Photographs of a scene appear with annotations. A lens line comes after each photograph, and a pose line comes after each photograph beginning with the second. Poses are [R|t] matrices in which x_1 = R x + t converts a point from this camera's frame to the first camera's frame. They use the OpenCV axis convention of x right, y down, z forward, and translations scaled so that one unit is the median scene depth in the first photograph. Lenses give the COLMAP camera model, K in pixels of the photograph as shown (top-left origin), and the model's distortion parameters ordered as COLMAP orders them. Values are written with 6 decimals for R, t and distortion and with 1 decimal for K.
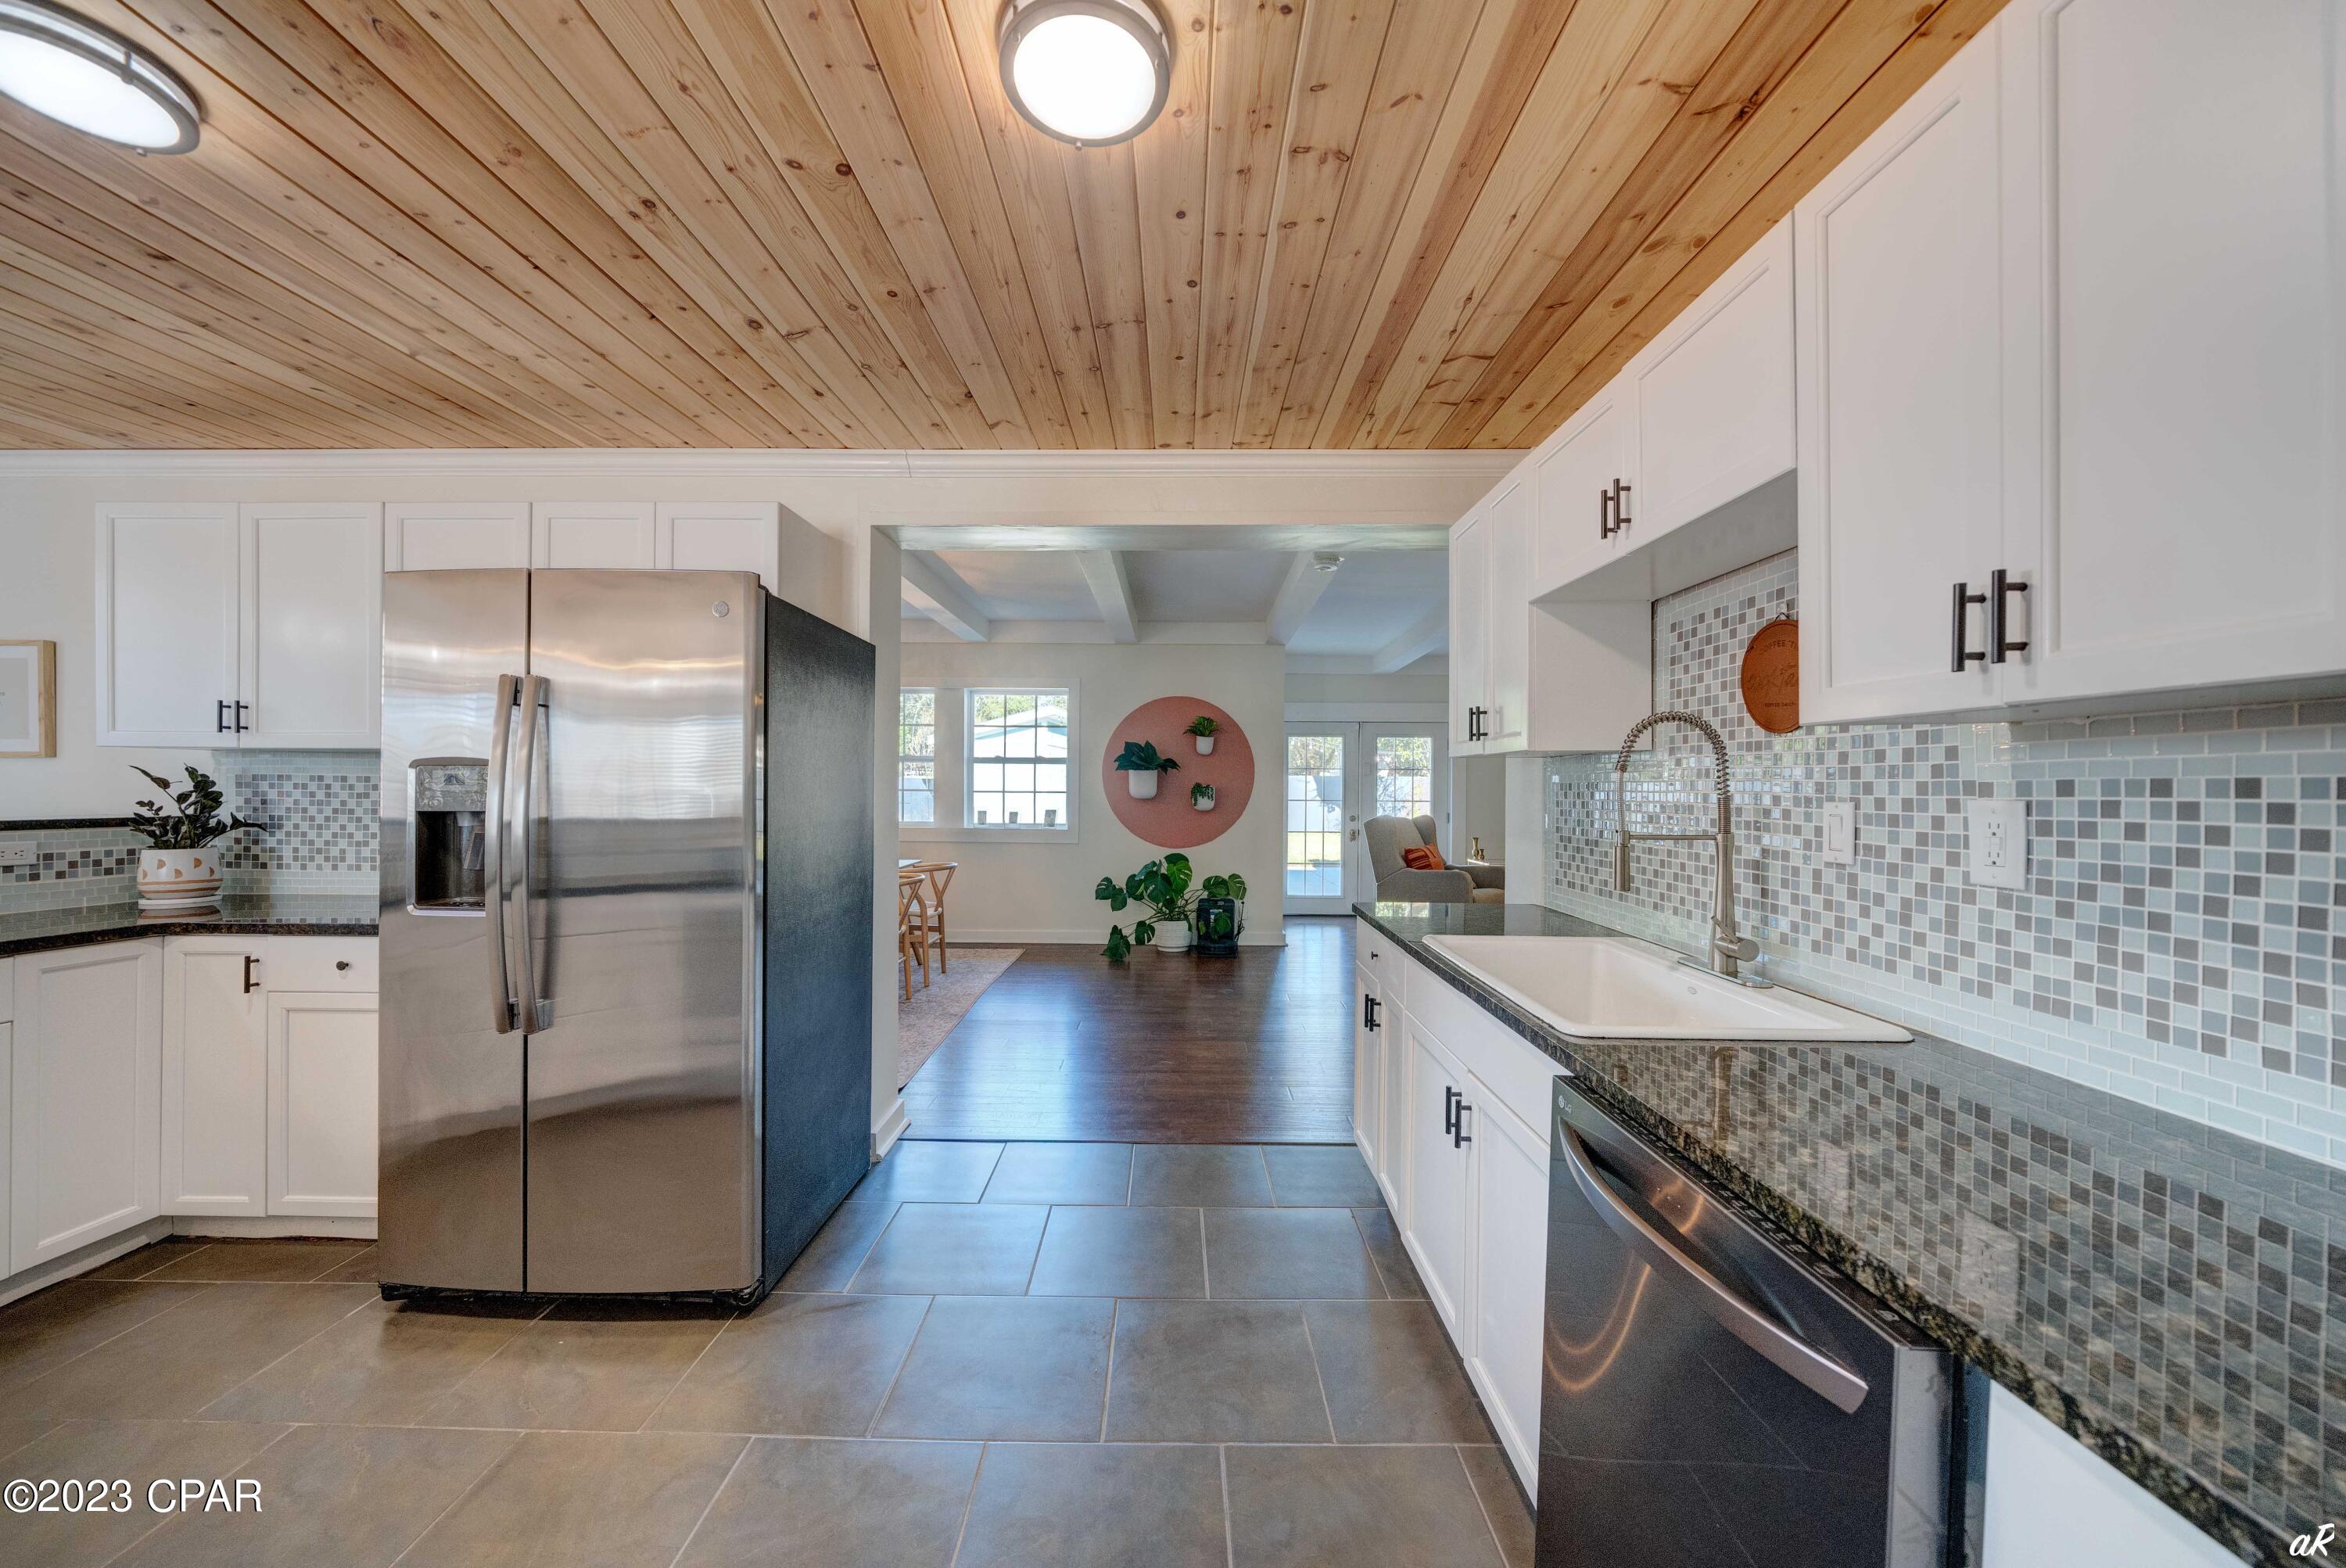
lens RADIAL K [[811.9, 0, 1175.1], [0, 811.9, 788.2], [0, 0, 1]] dist [-0.005932, -0.000109]
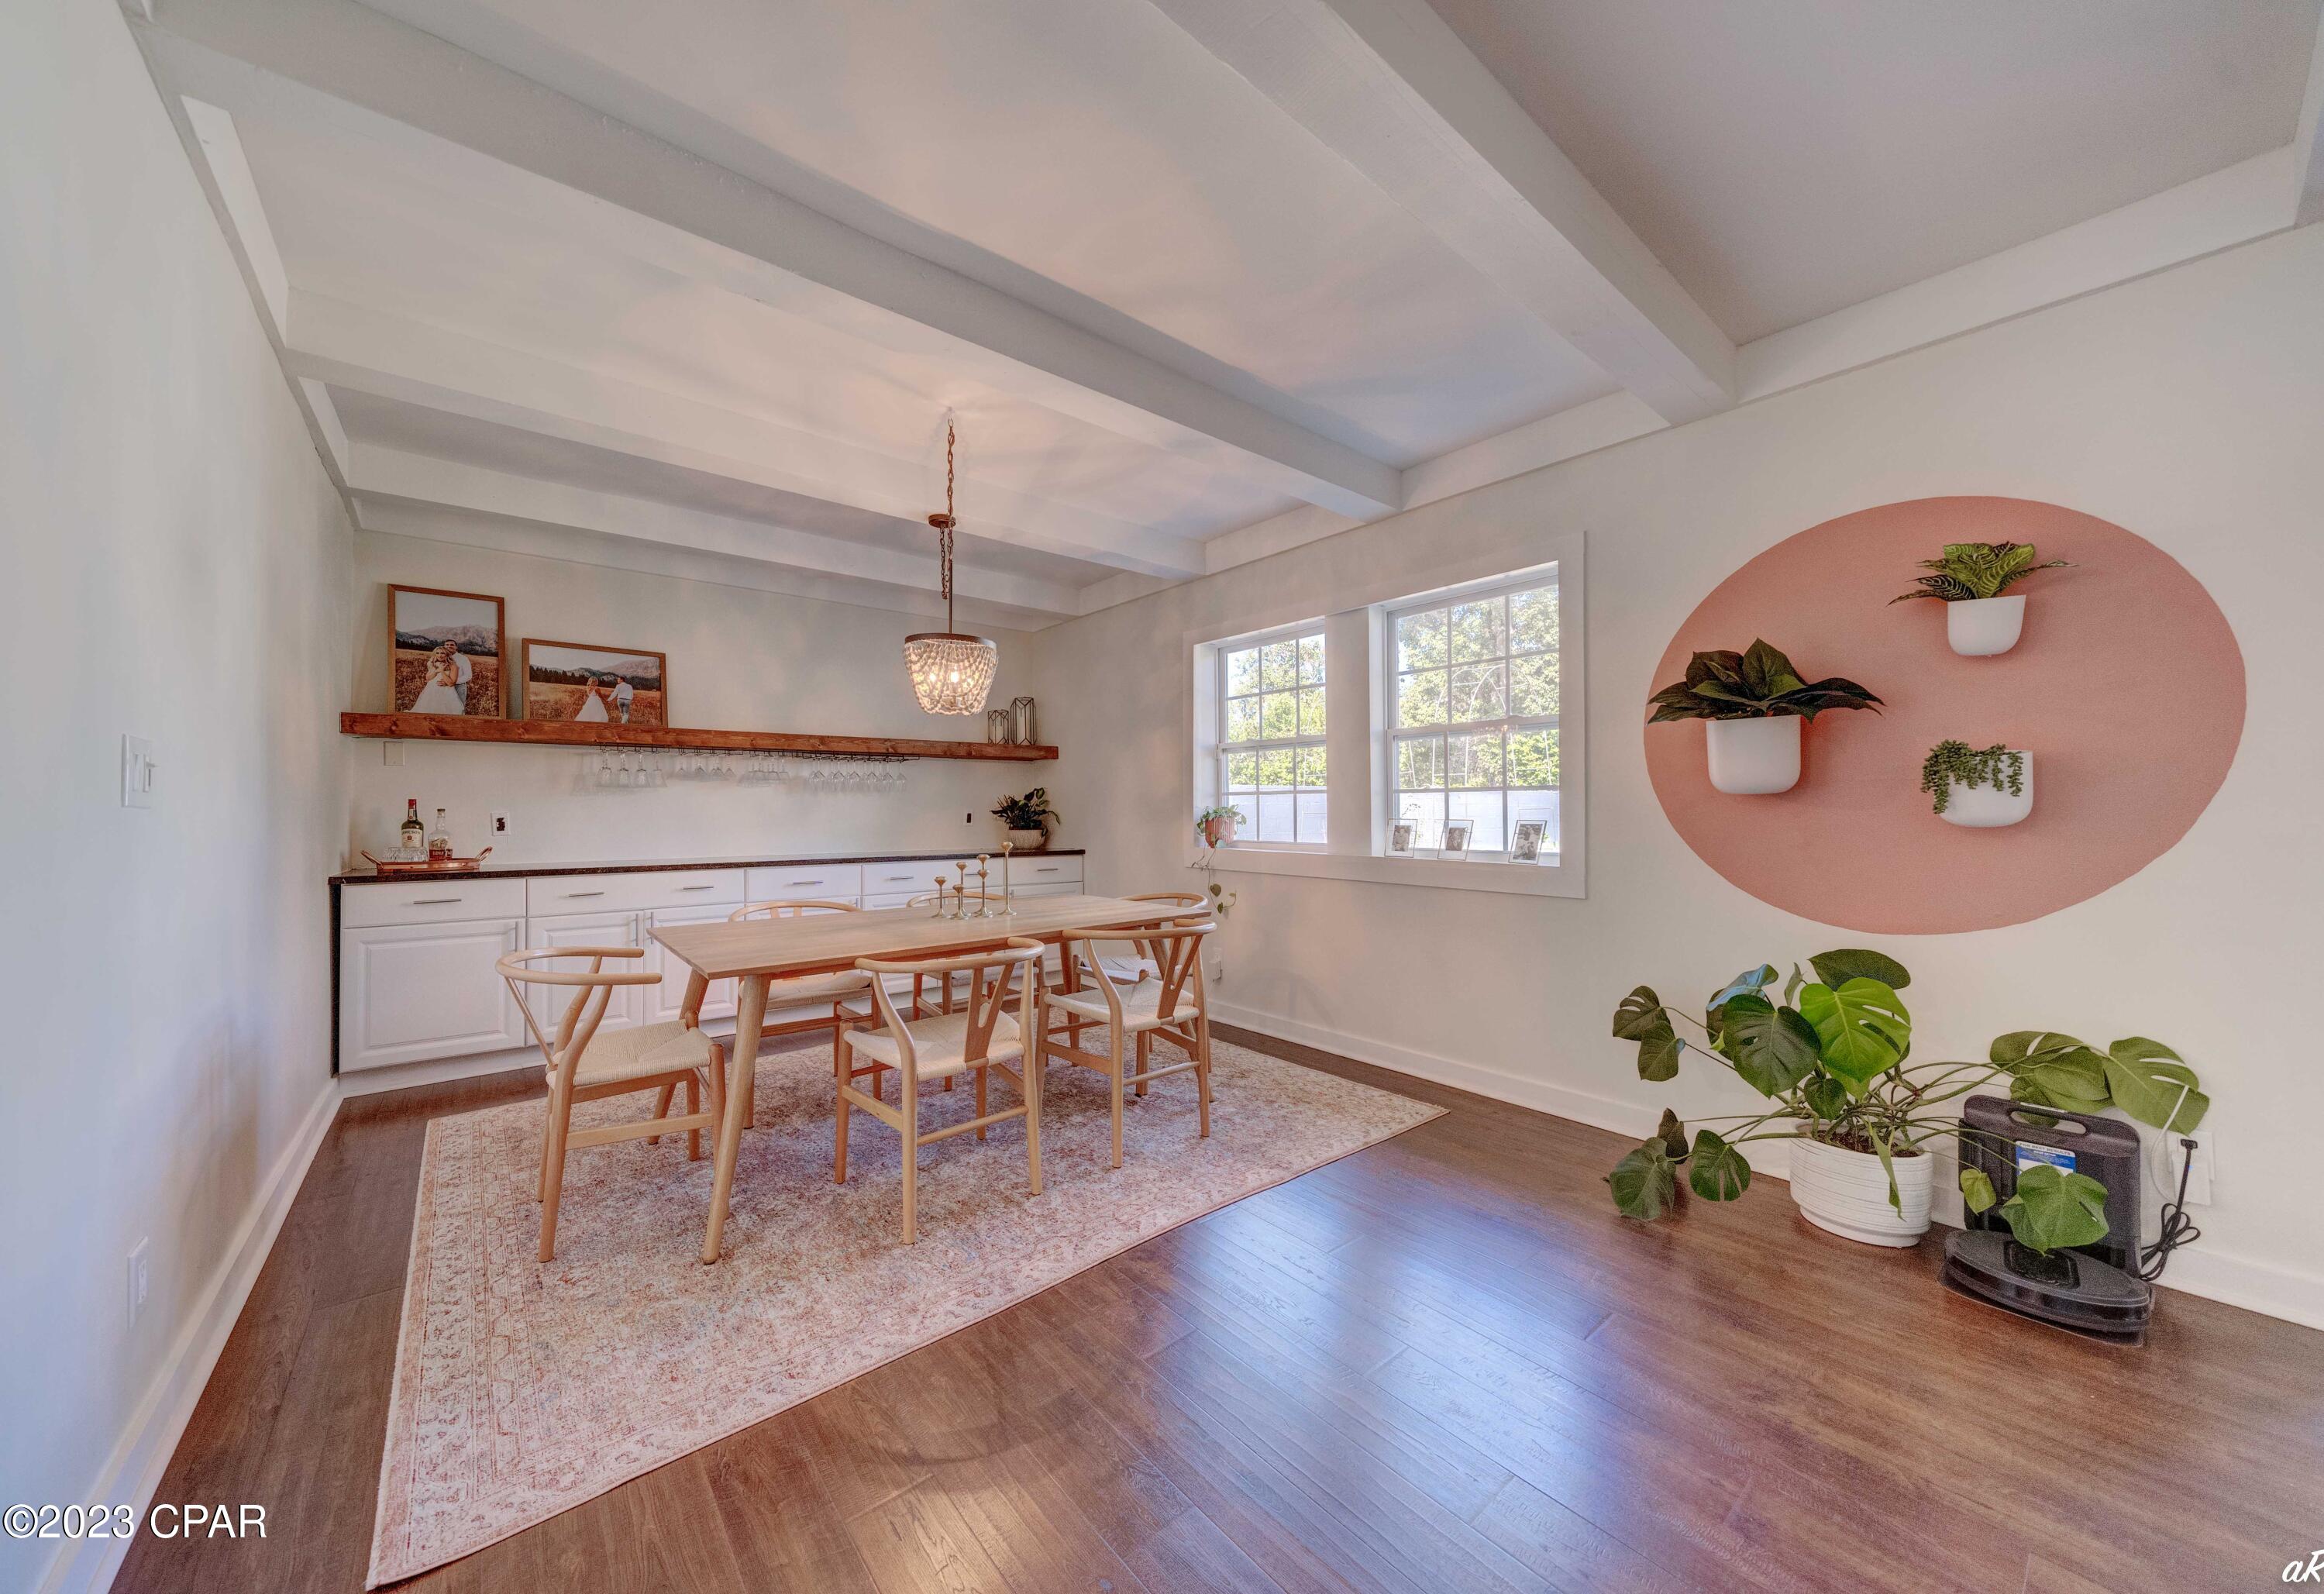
lens RADIAL K [[805.7, 0, 1144.1], [0, 805.7, 801.5], [0, 0, 1]] dist [-0.002227, -0.000360]
pose [[0.634646, -0.020551, -0.772530, 0.071690], [0.008499, 0.999771, -0.019614, 0.021315], [0.772756, 0.005882, 0.634676, 0.539401]]
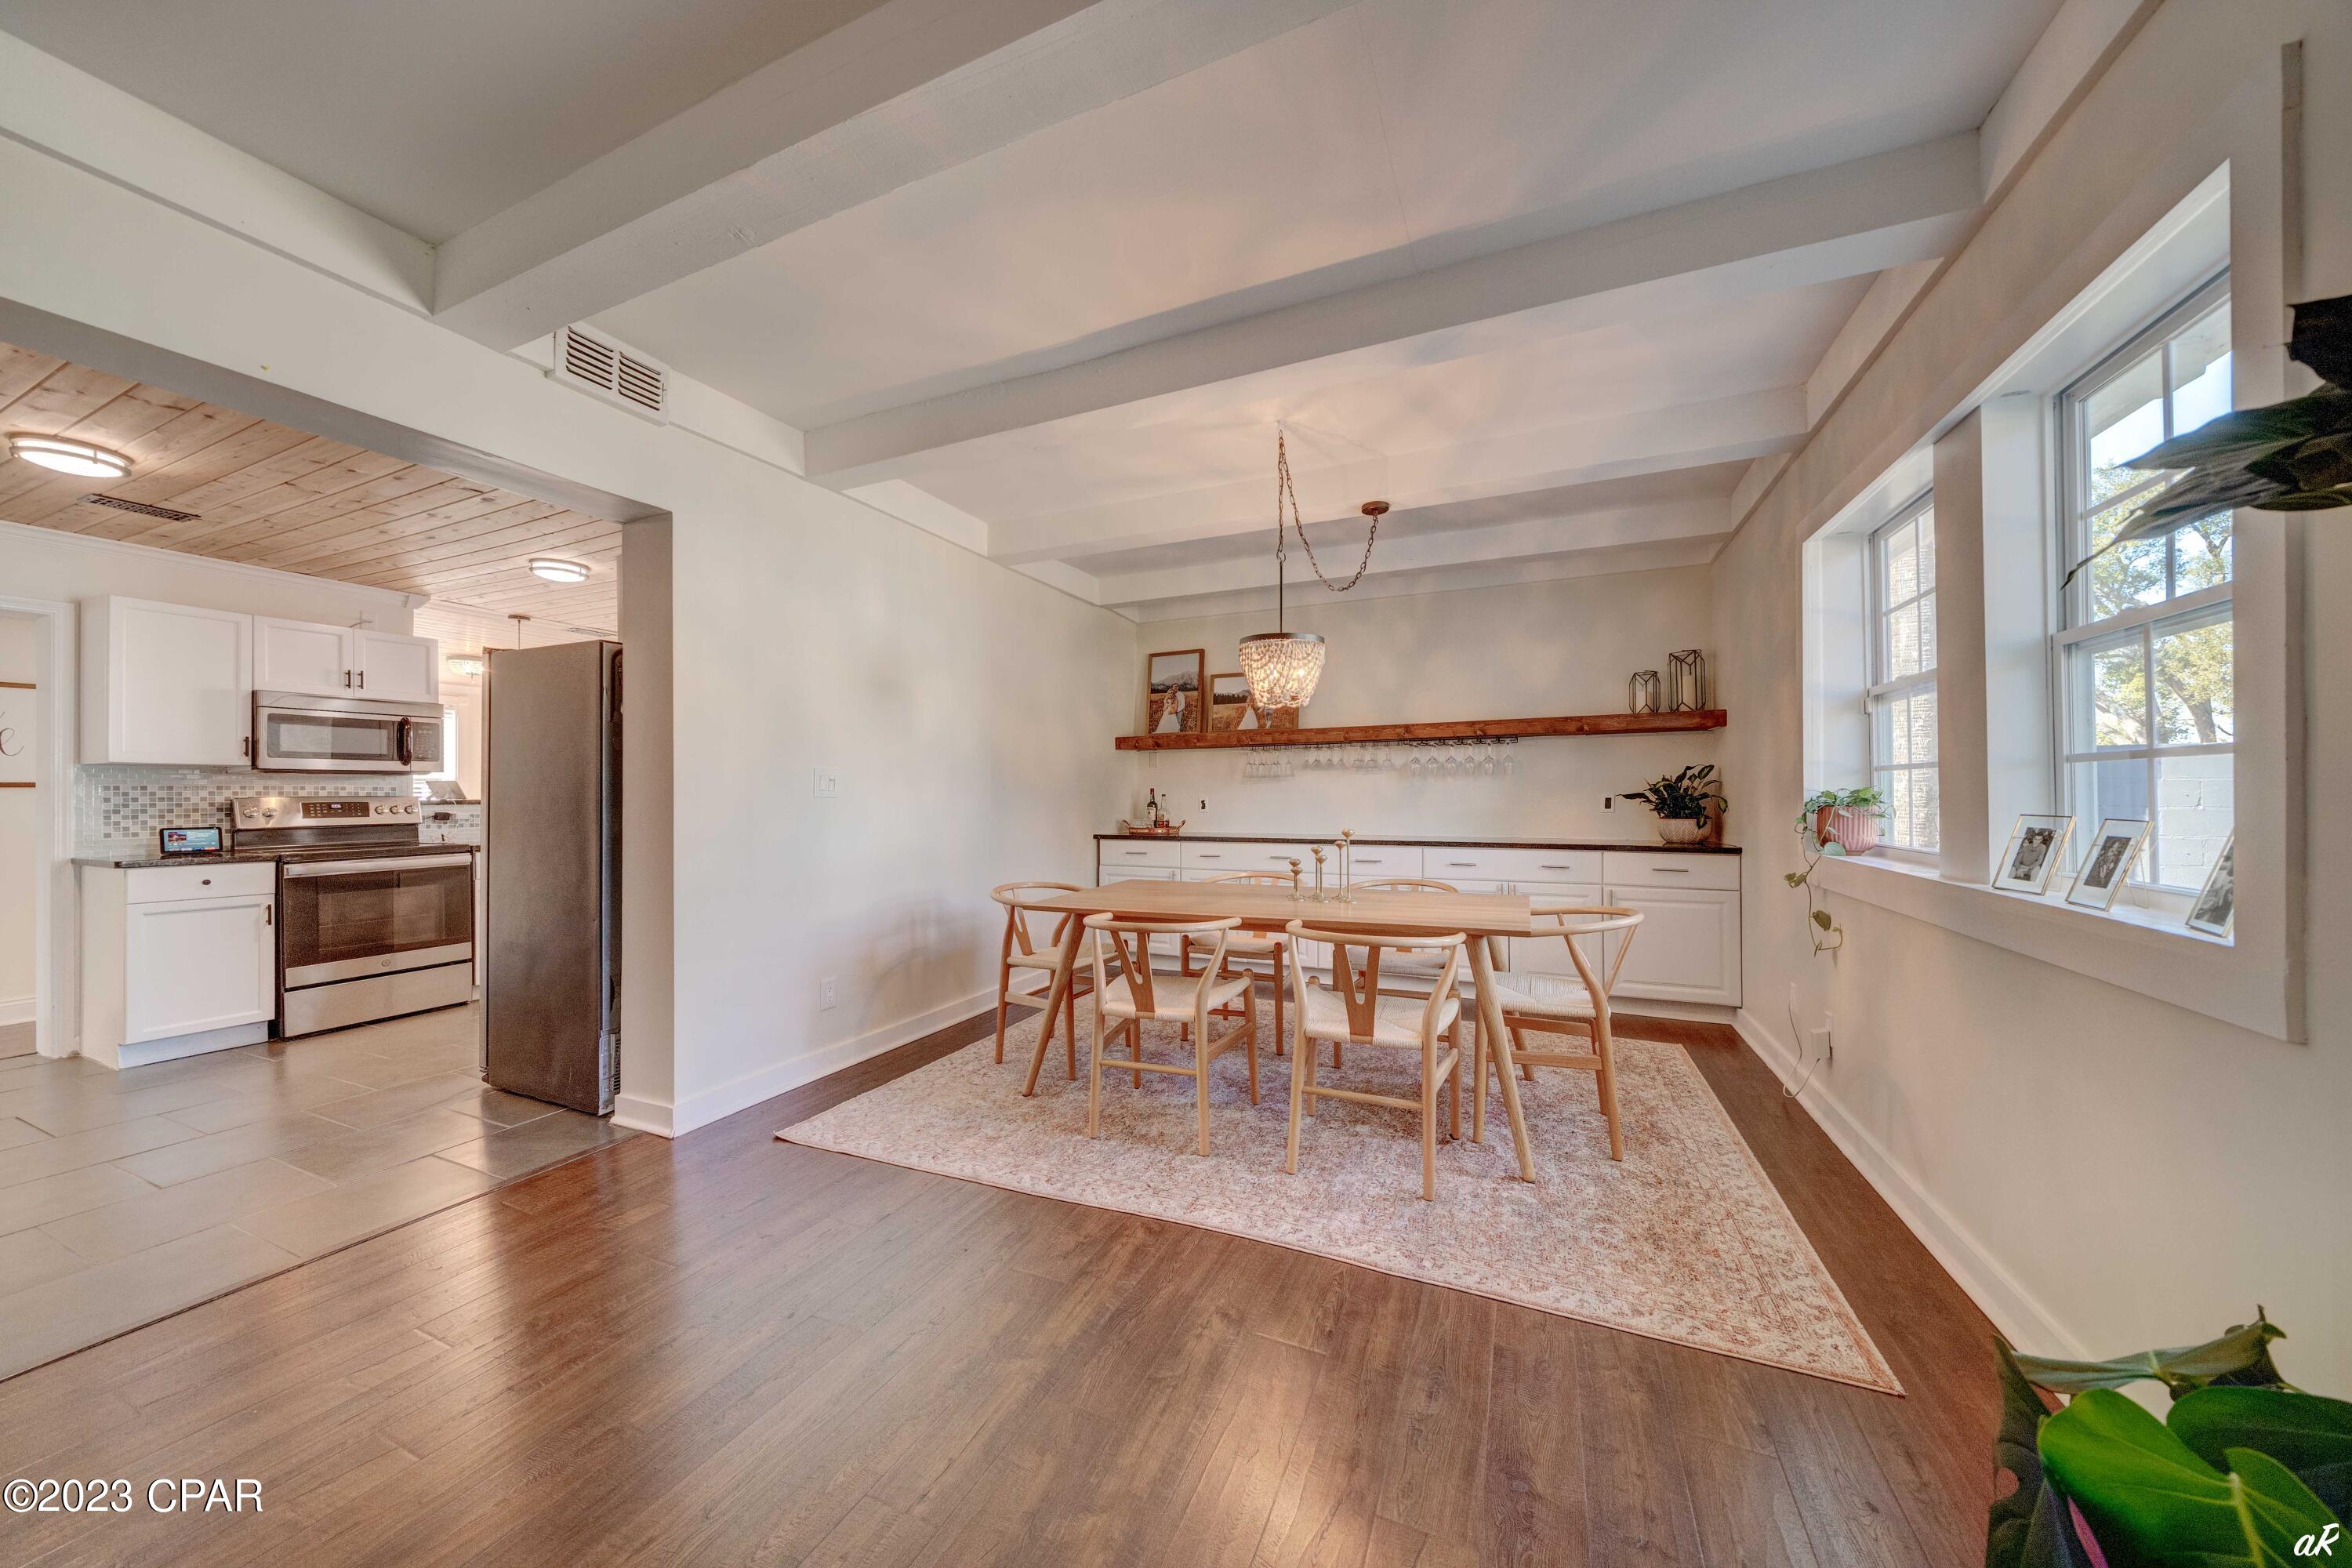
lens RADIAL K [[813.9, 0, 1176.8], [0, 813.9, 786.1], [0, 0, 1]] dist [-0.005932, -0.000109]
pose [[-0.401088, -0.018814, -0.915846, 0.126795], [-0.000435, 0.999793, -0.020348, 0.019997], [0.916039, -0.007763, -0.401014, 0.887042]]
